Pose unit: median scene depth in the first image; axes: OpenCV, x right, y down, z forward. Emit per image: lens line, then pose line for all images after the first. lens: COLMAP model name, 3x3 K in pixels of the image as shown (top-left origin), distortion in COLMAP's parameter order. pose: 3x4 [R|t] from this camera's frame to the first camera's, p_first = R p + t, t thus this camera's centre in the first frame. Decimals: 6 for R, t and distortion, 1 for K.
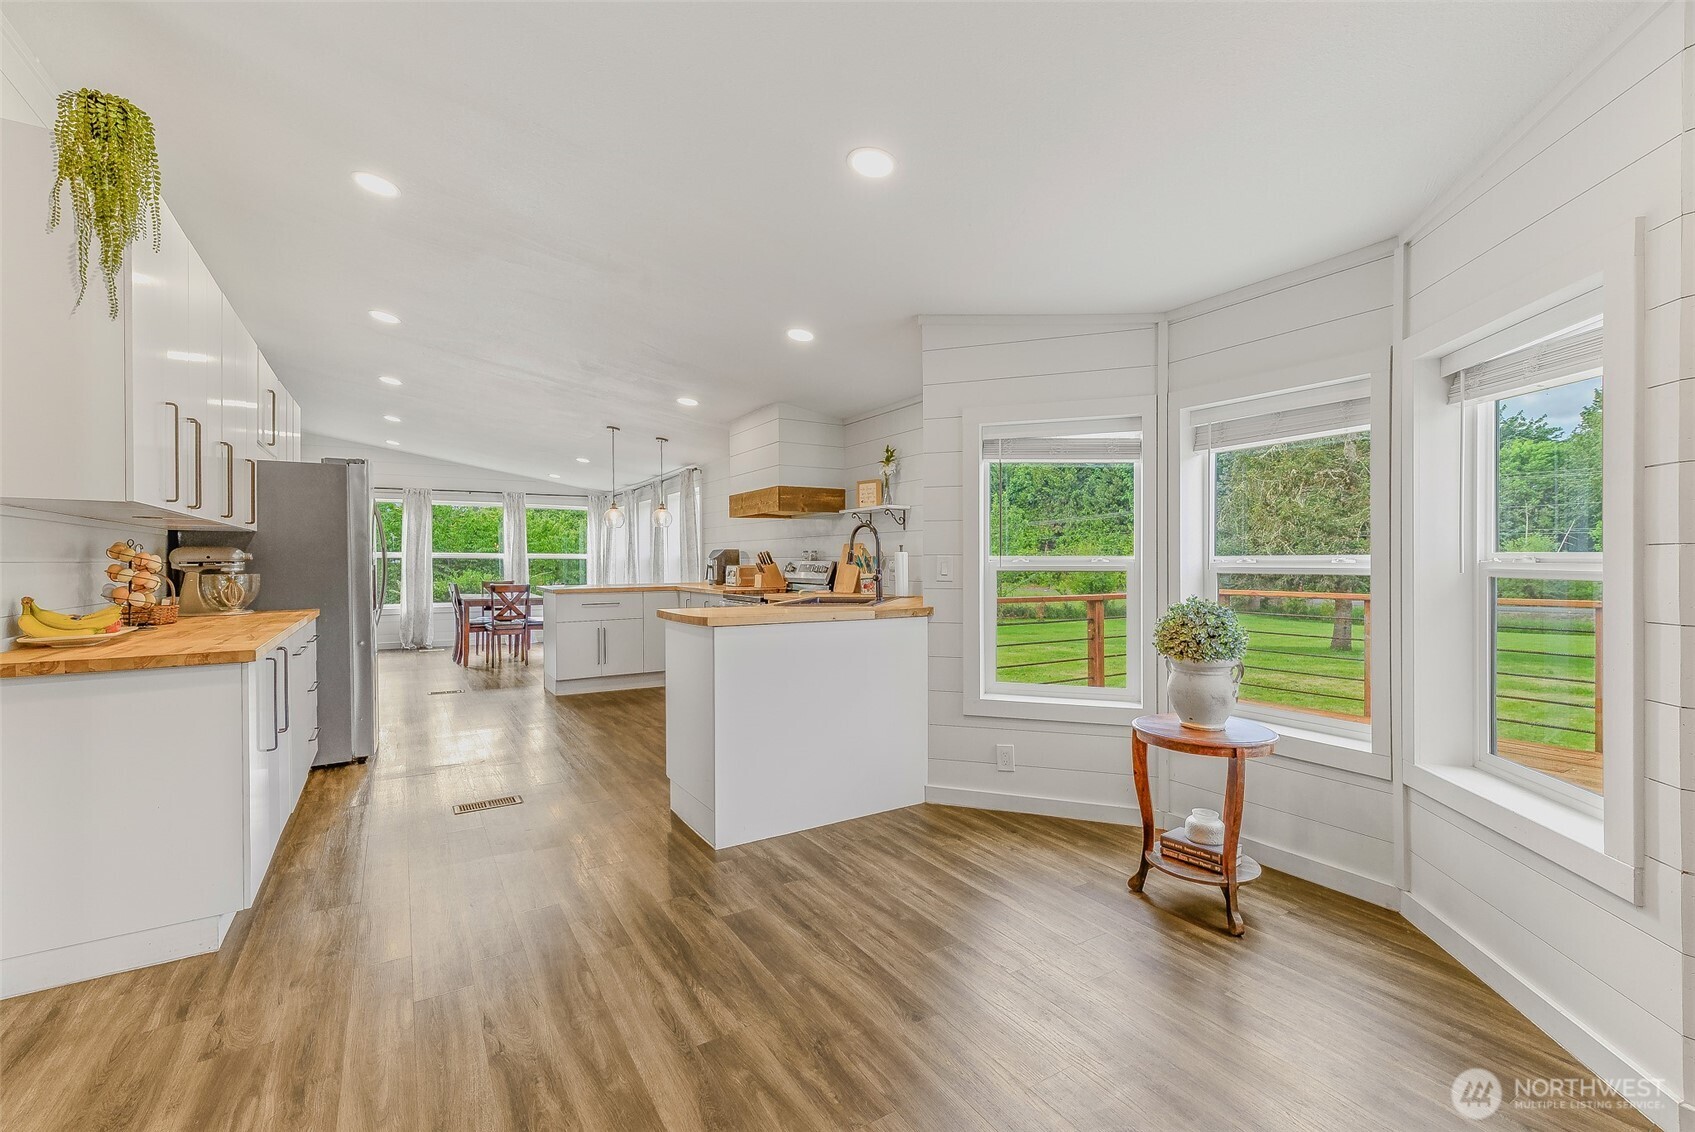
lens RADIAL K [[730.7, 0, 857.5], [0, 730.7, 565.5], [0, 0, 1]] dist [0.018489, -0.002482]
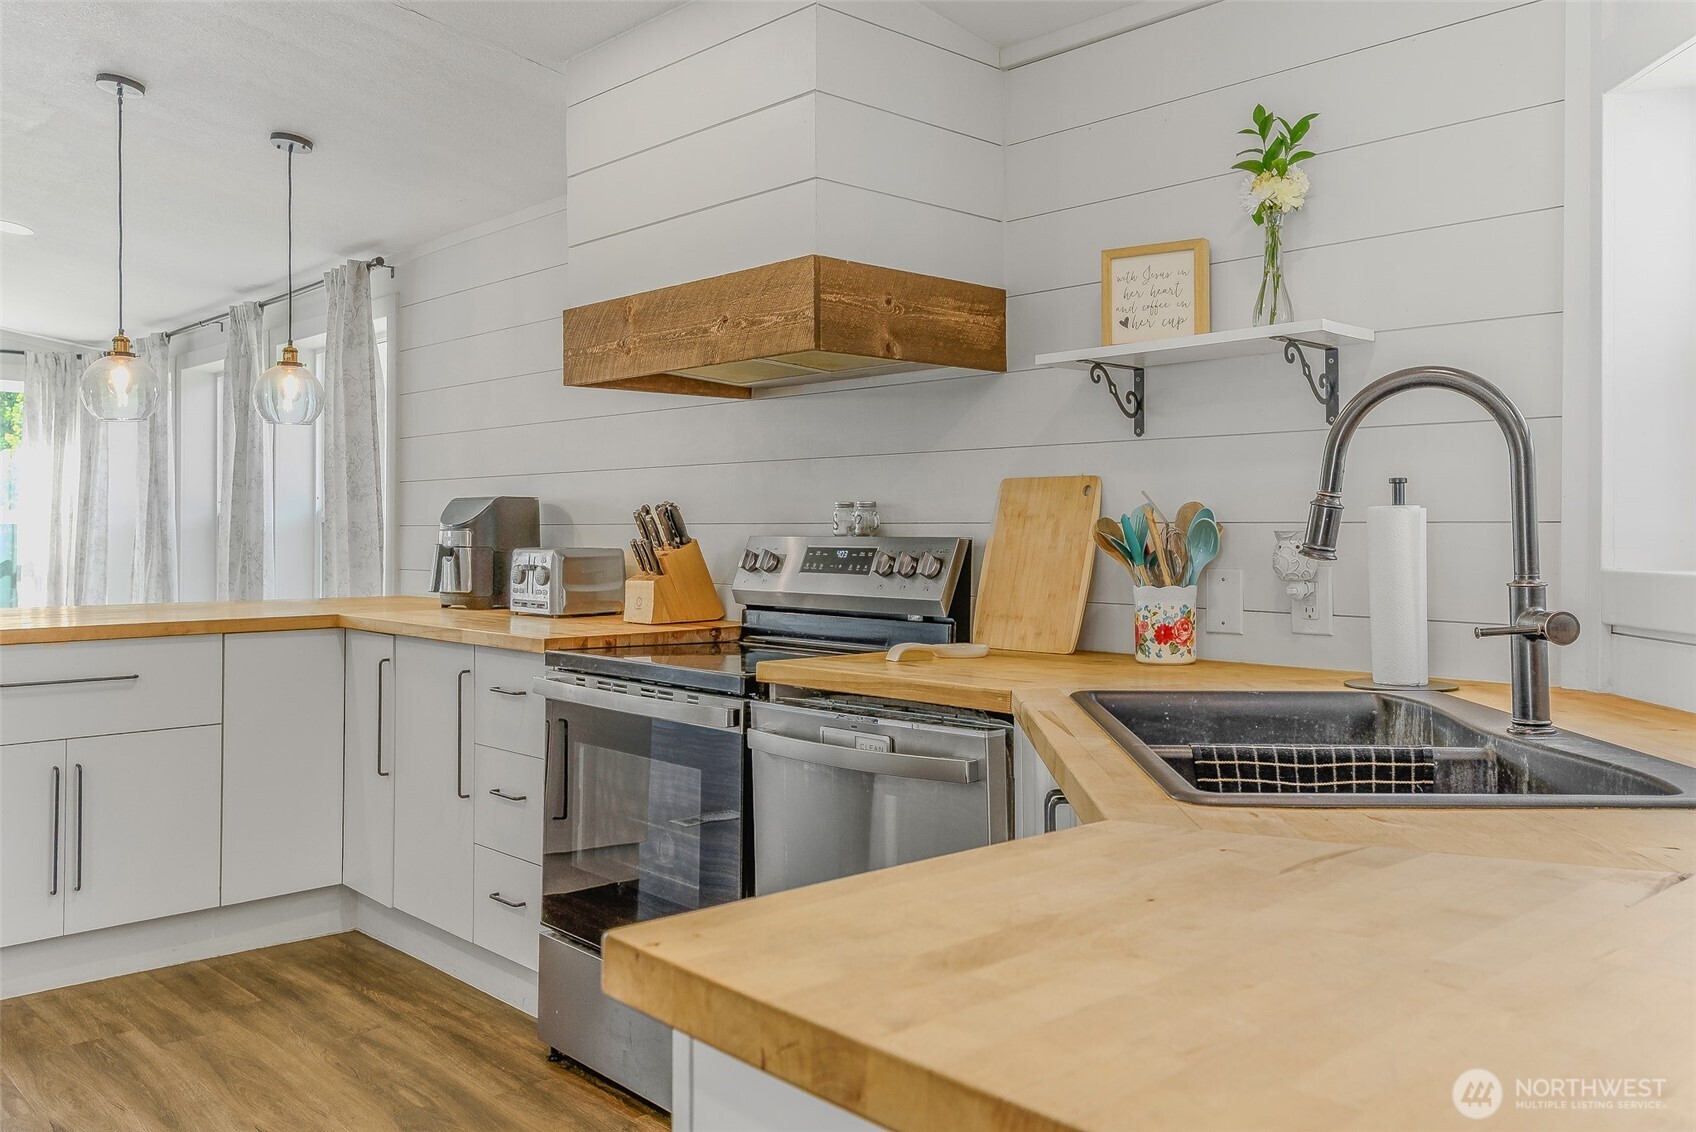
lens RADIAL K [[1340.7, 0, 842.5], [0, 1340.7, 515.2], [0, 0, 1]] dist [0.039692, 0.005528]
pose [[0.982134, 0.007067, 0.188049, -0.180222], [-0.003591, 0.999816, -0.018821, -0.004772], [-0.188147, 0.017809, 0.981979, 0.493082]]
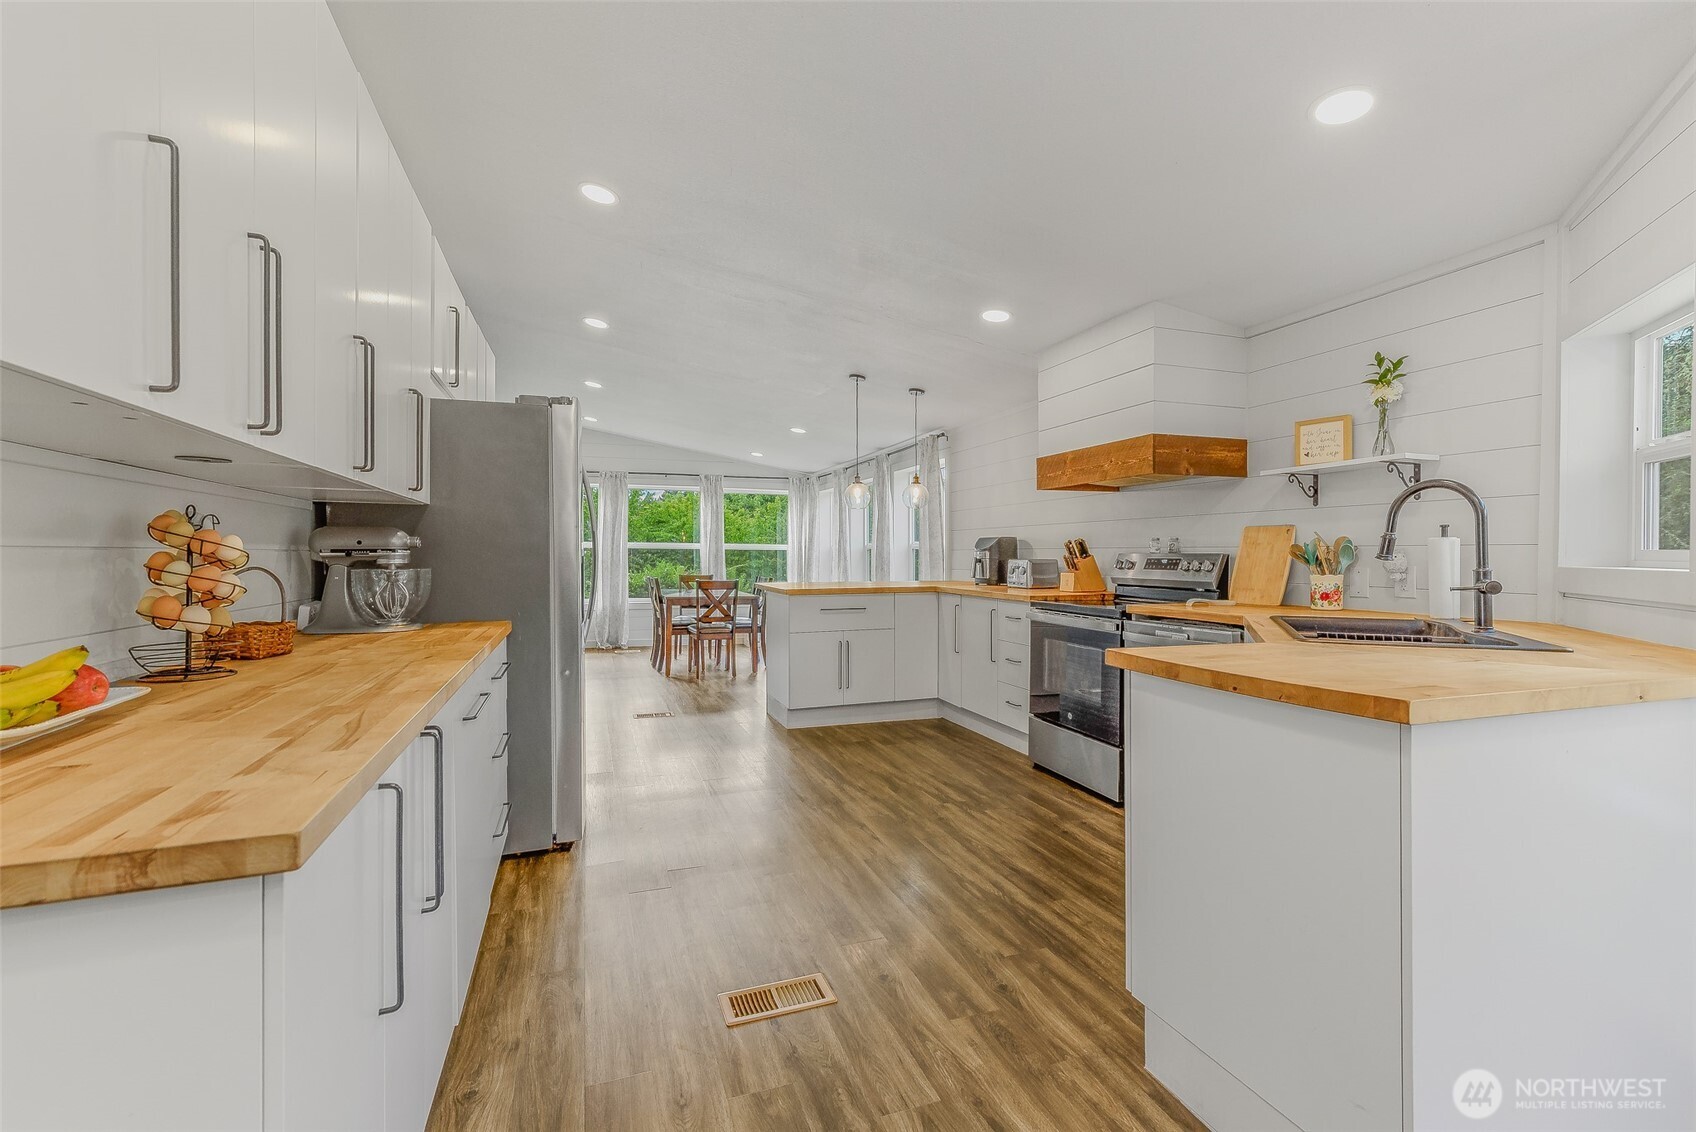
lens RADIAL K [[731.1, 0, 853.9], [0, 731.1, 557.8], [0, 0, 1]] dist [0.018489, -0.002482]
pose [[0.979099, 0.005700, -0.203302, -0.220231], [-0.005869, 0.999983, -0.000232, -0.000219], [0.203298, 0.001420, 0.979116, 0.311499]]
